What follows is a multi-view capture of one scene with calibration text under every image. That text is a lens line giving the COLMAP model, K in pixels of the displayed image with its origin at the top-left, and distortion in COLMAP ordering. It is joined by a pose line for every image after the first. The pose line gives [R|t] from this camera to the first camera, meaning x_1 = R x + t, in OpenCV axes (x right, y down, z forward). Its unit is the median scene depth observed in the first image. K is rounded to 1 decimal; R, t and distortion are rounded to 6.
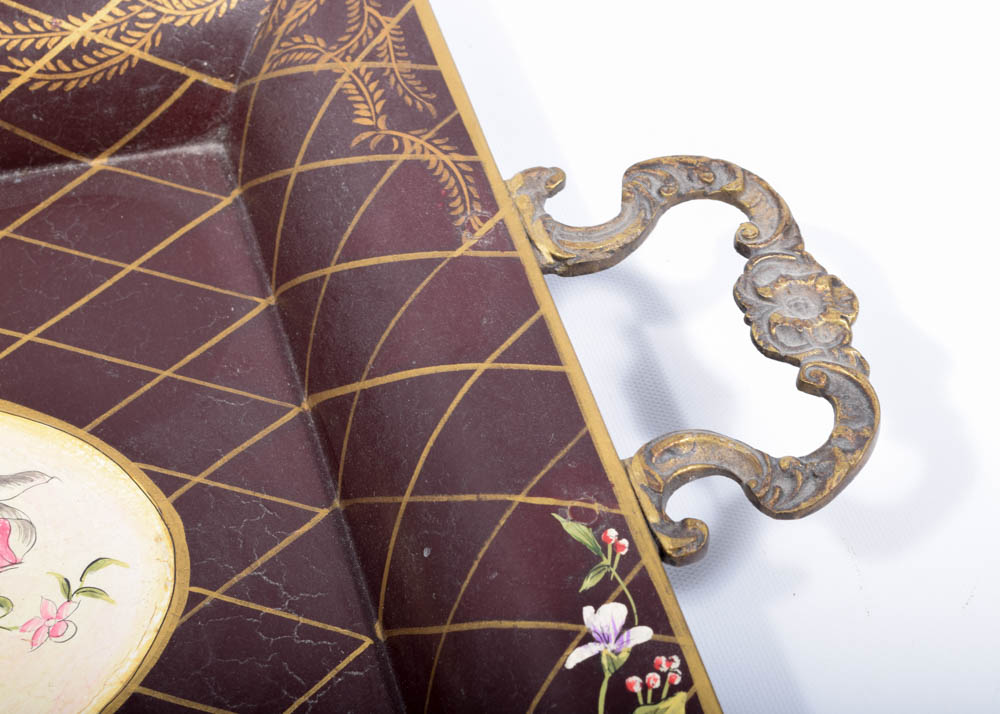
lens RADIAL K [[2452.2, 0, 500.1], [0, 2452.2, 357.4], [0, 0, 1]] dist [0.018950, 0.000000]
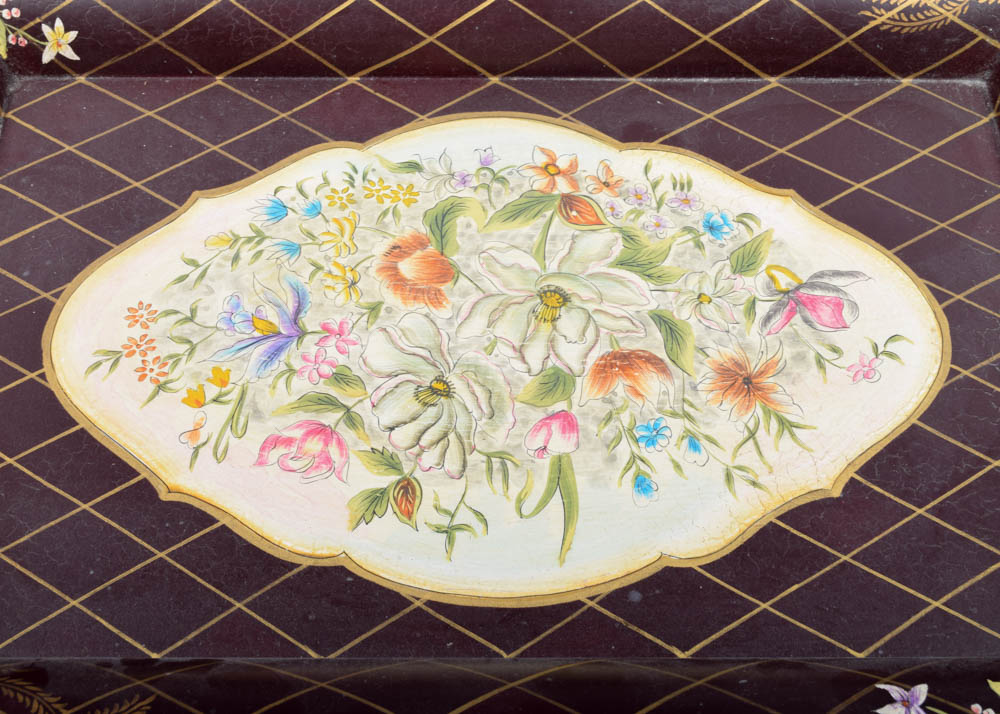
lens RADIAL K [[1463.6, 0, 500.2], [0, 1463.6, 354.5], [0, 0, 1]] dist [-0.020519, 0.000000]
pose [[0.949133, 0.213694, -0.231261, -0.161069], [-0.181042, 0.971269, 0.154465, -0.005944], [0.257625, -0.104740, 0.960551, 0.006846]]
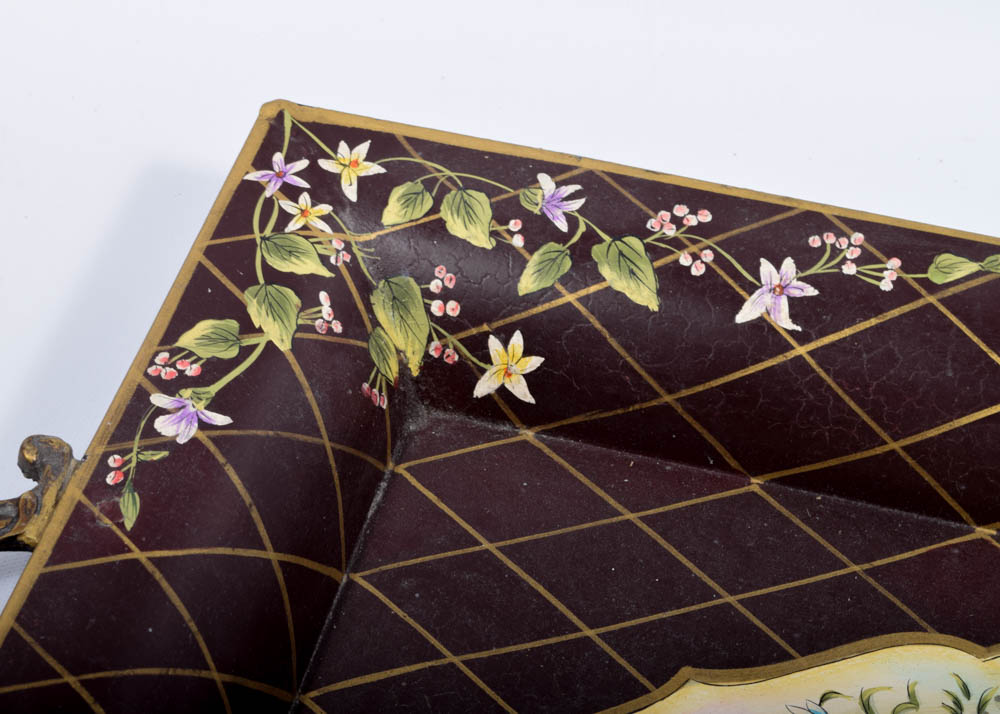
lens RADIAL K [[2452.2, 0, 499.2], [0, 2452.2, 358.0], [0, 0, 1]] dist [0.018950, 0.000000]
pose [[0.830460, 0.339019, -0.442043, -0.280381], [-0.377789, 0.925892, 0.000353, -0.007517], [0.409404, 0.166706, 0.896994, 0.006209]]
